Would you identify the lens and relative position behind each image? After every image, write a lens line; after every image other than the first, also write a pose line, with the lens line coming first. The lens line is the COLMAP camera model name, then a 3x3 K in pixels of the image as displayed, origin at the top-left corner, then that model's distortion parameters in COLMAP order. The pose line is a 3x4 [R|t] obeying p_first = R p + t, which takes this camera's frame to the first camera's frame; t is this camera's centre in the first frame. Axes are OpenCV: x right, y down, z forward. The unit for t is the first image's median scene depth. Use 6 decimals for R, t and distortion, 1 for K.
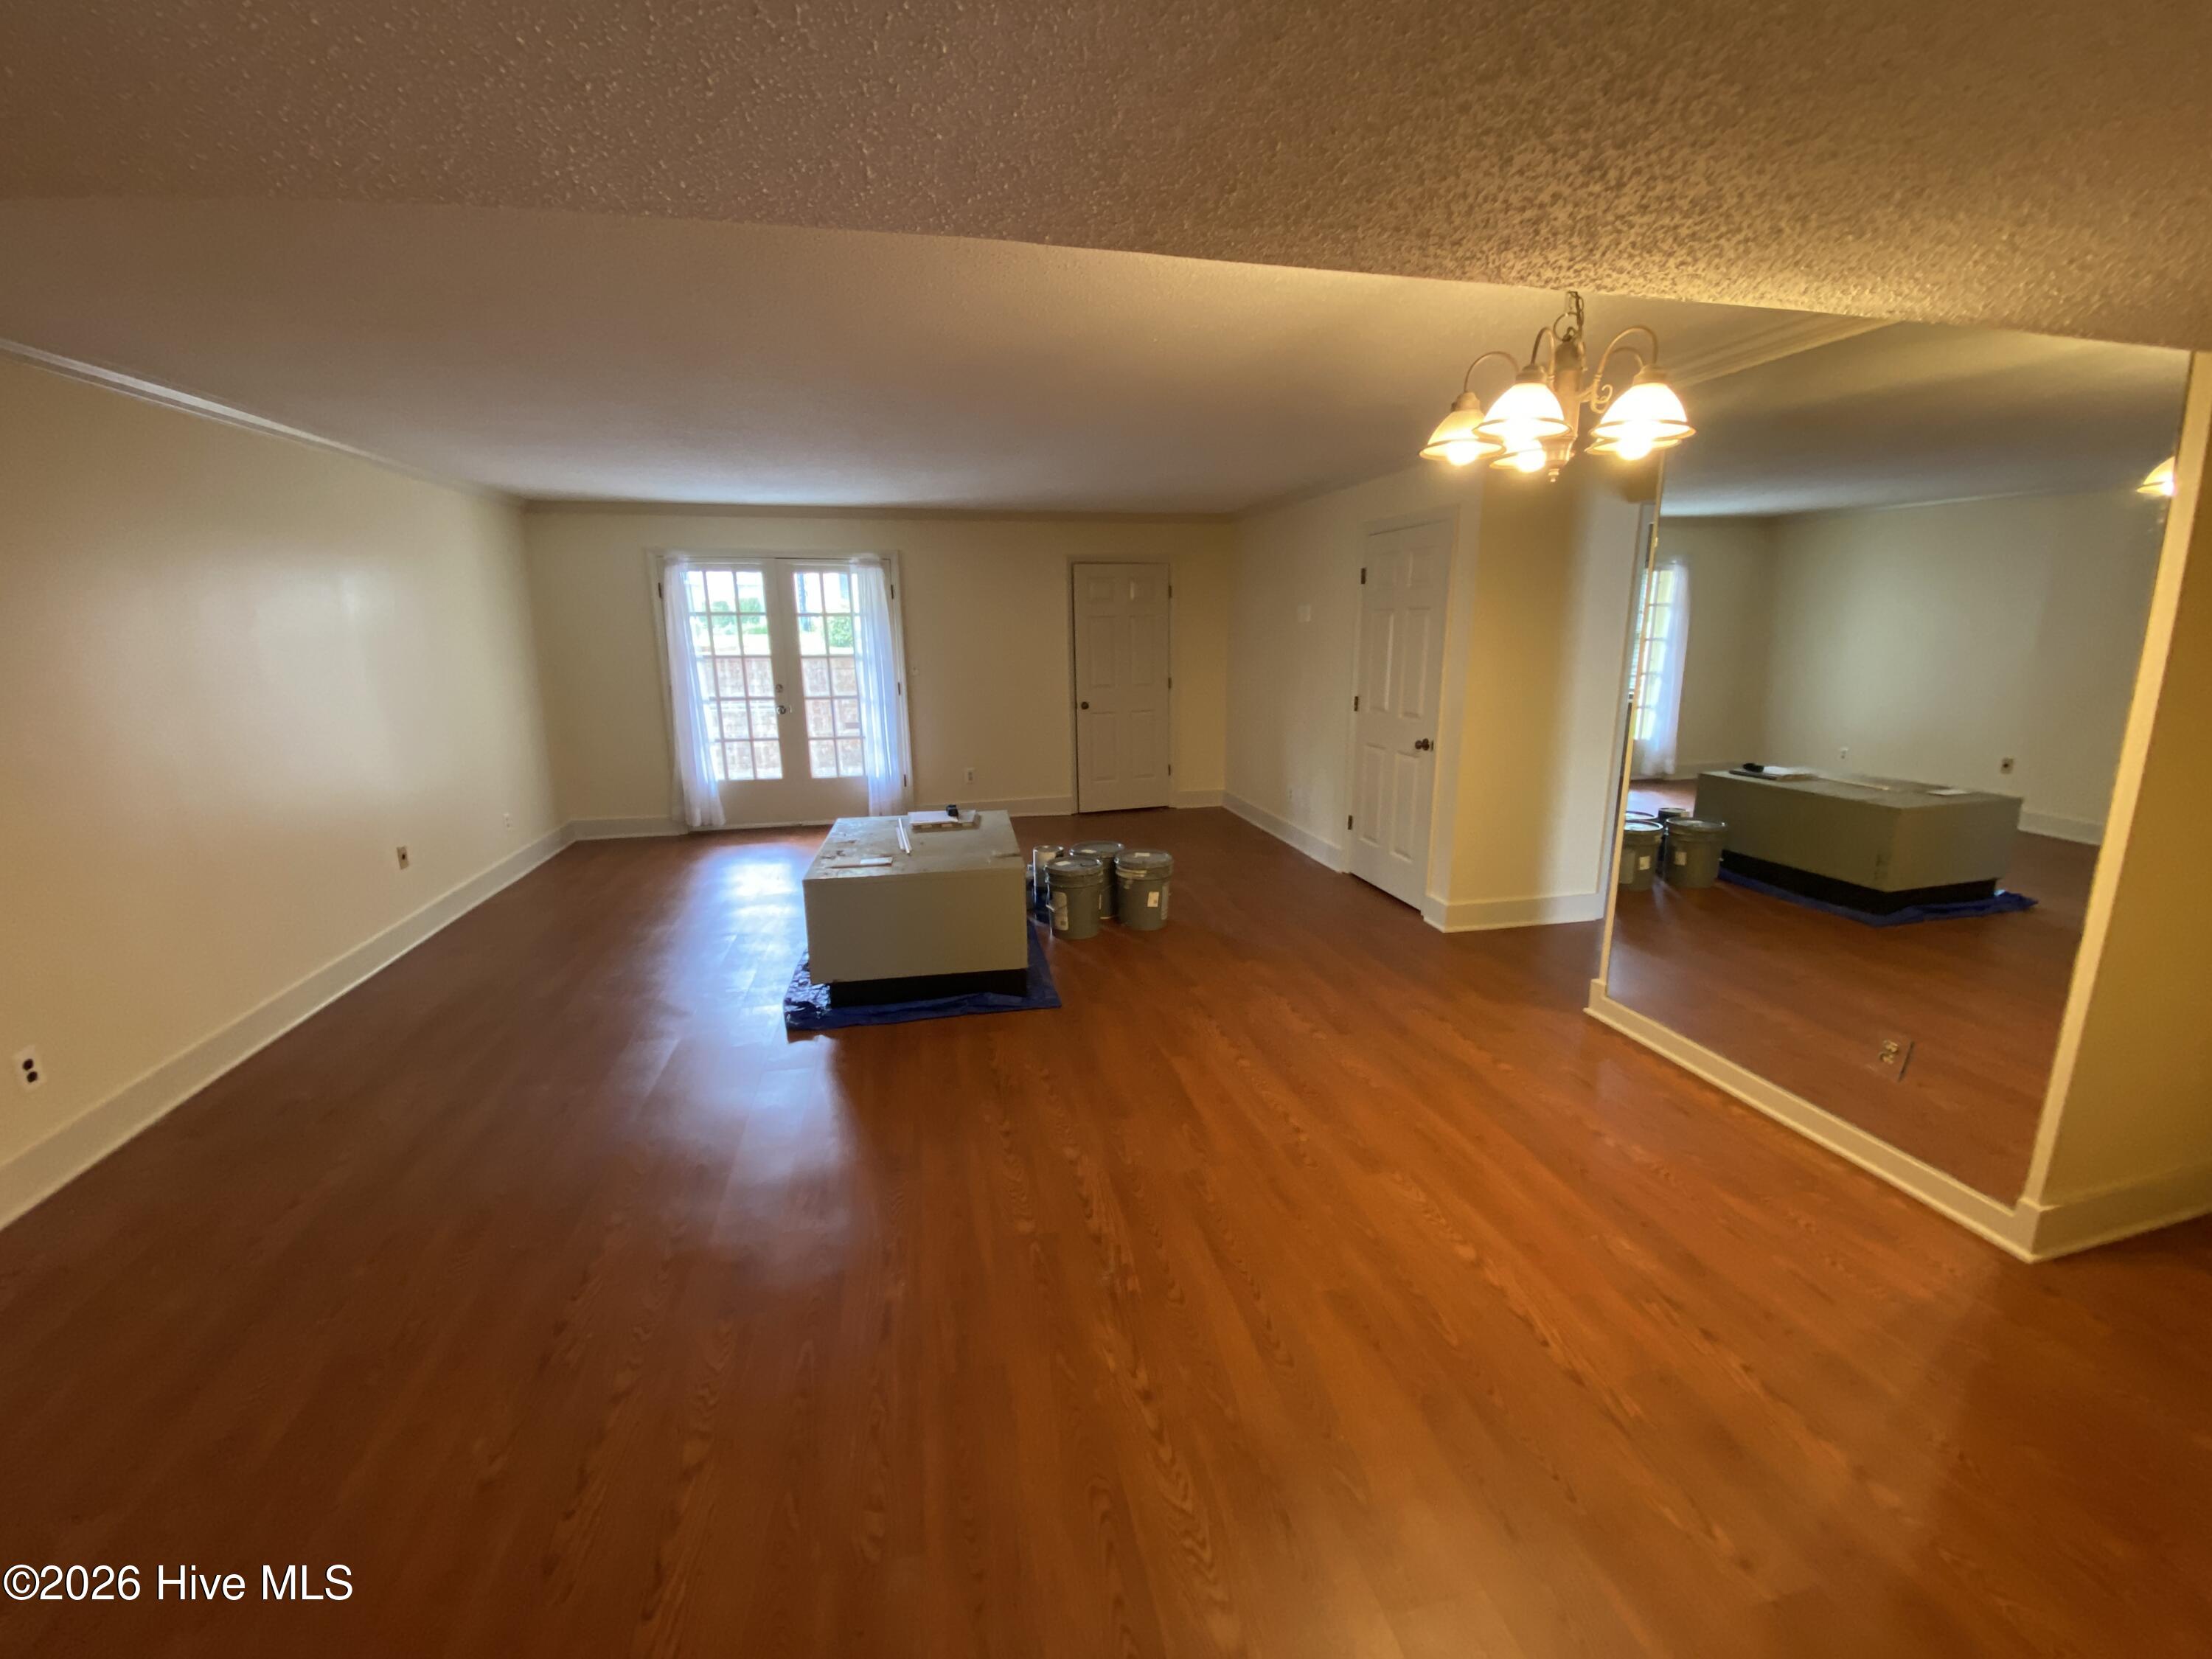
lens RADIAL K [[886.7, 0, 1113.2], [0, 886.7, 834.8], [0, 0, 1]] dist [-0.003323, -0.009212]
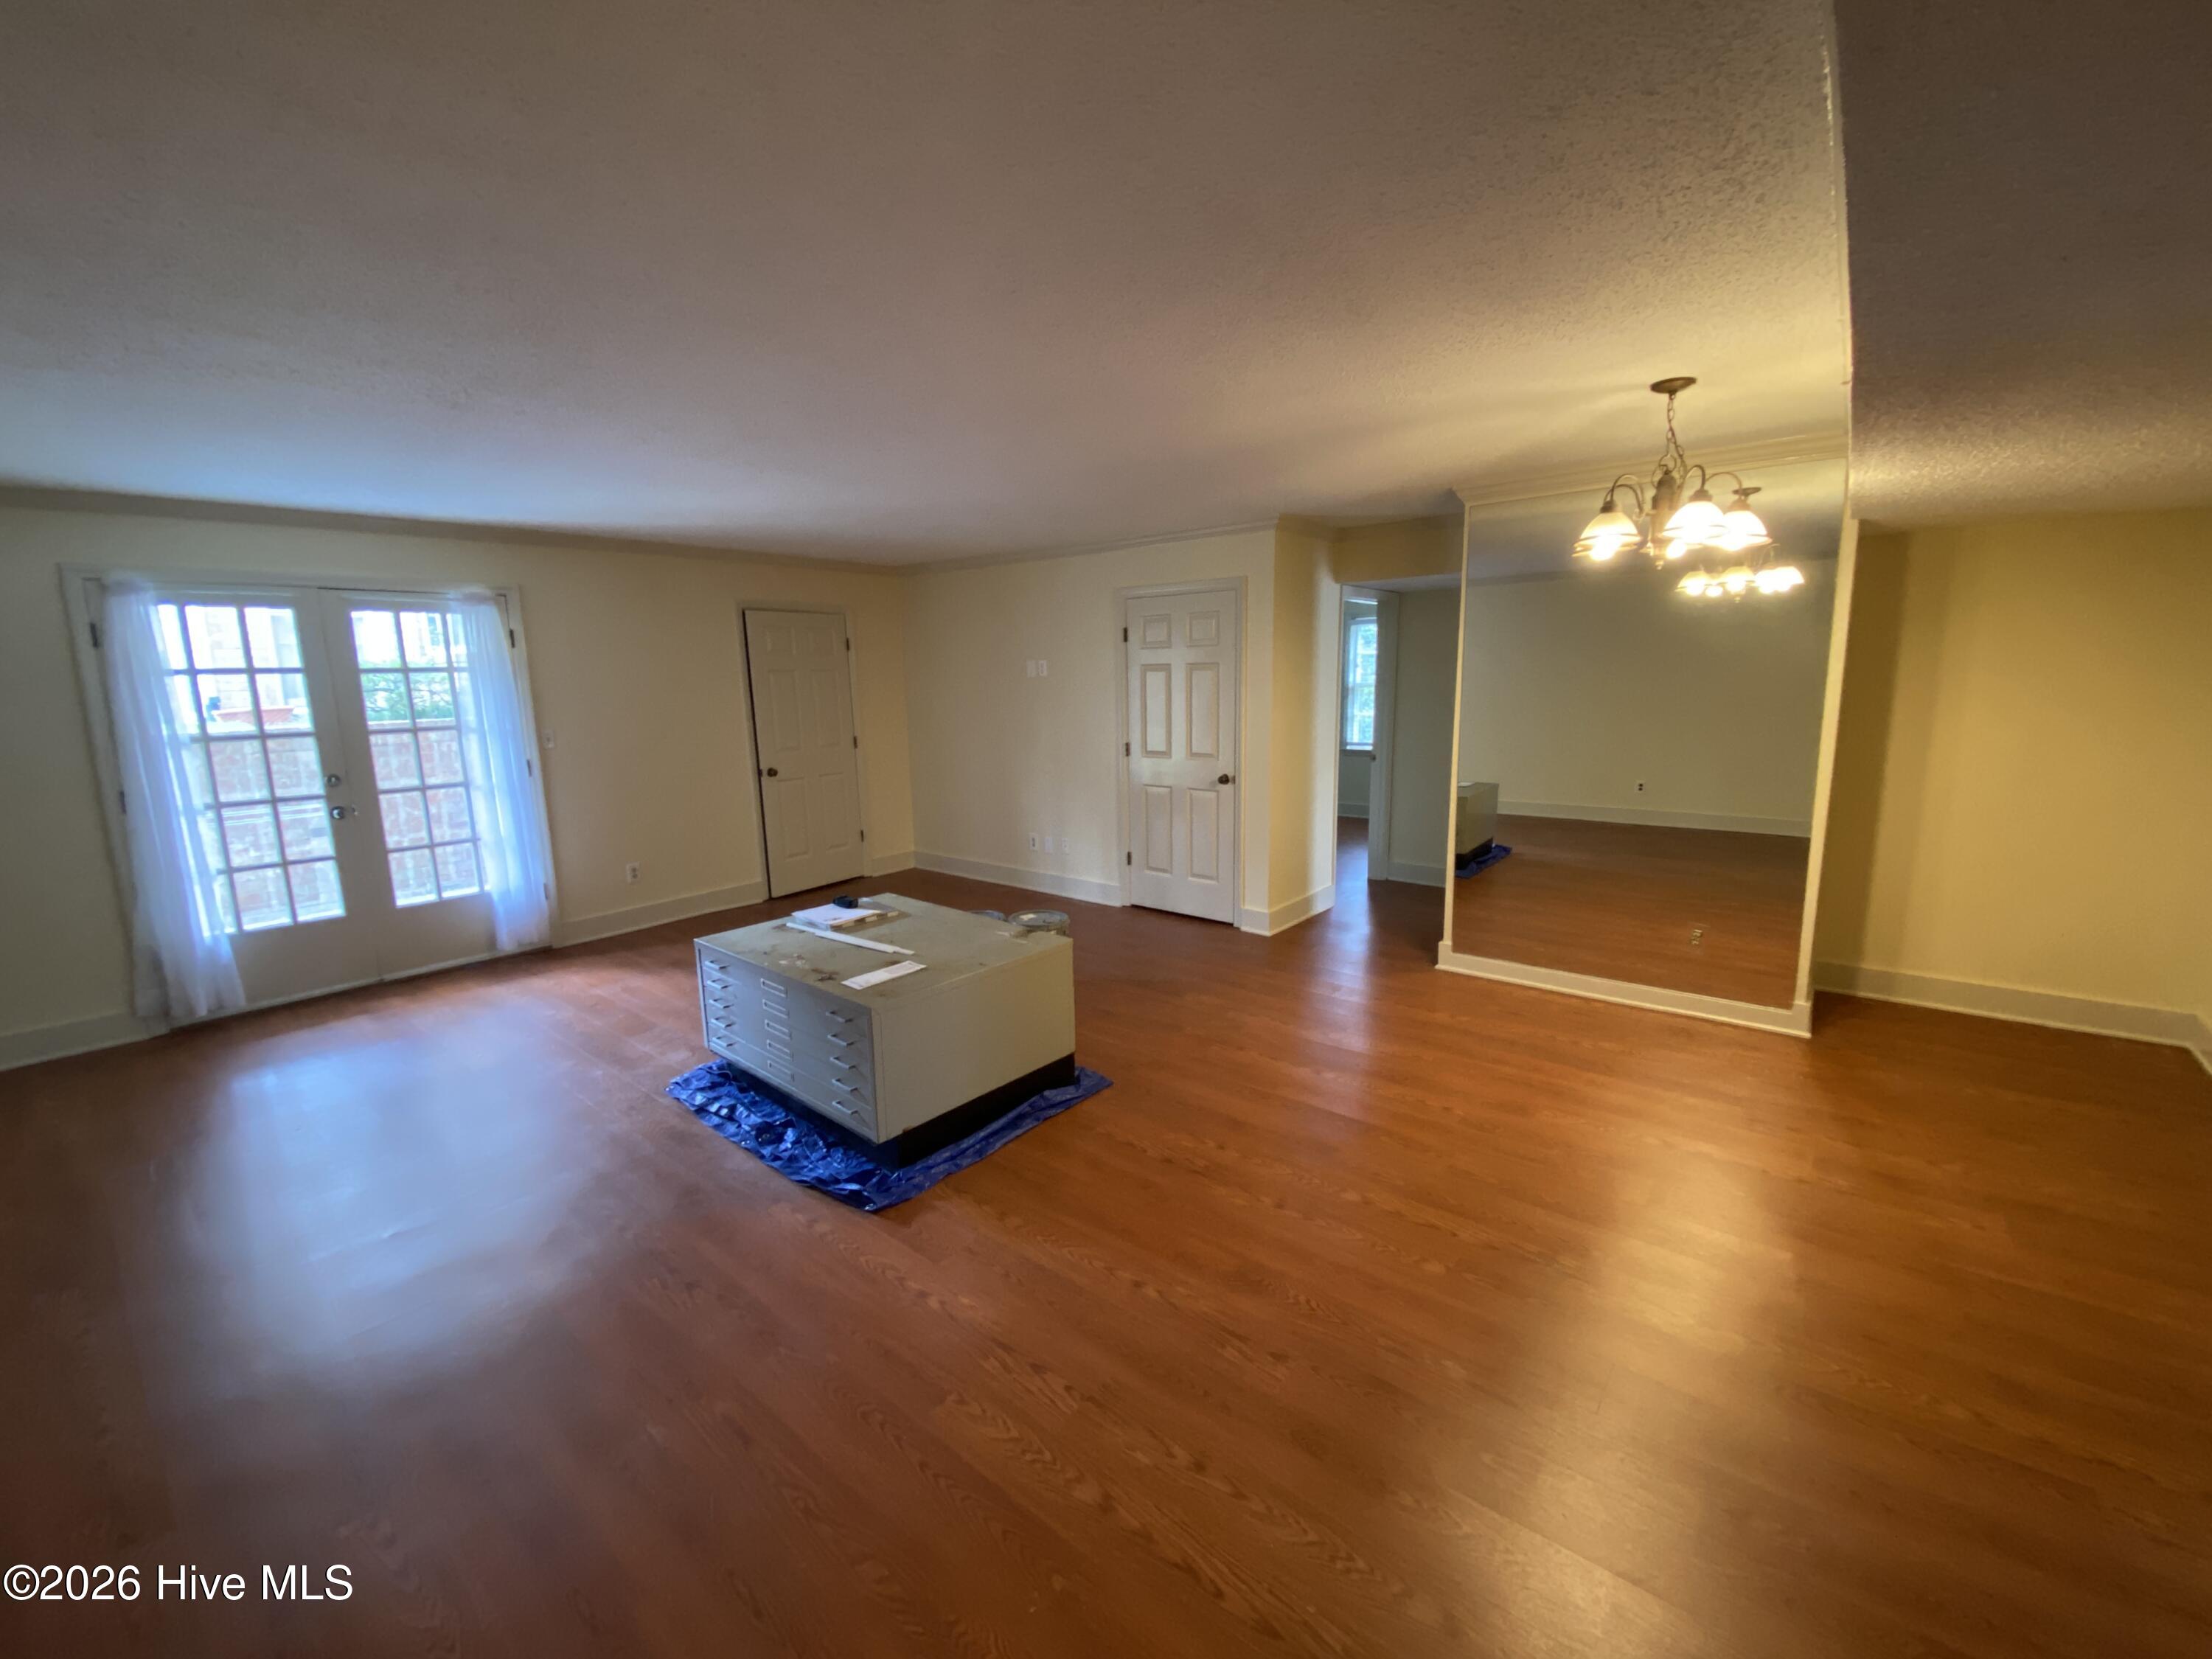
lens RADIAL K [[886.7, 0, 1126.0], [0, 886.7, 824.6], [0, 0, 1]] dist [-0.003323, -0.009212]
pose [[0.787684, -0.112016, 0.605811, -0.317381], [0.155460, 0.987649, -0.019512, -0.028211], [-0.596143, 0.109549, 0.795369, 0.126829]]
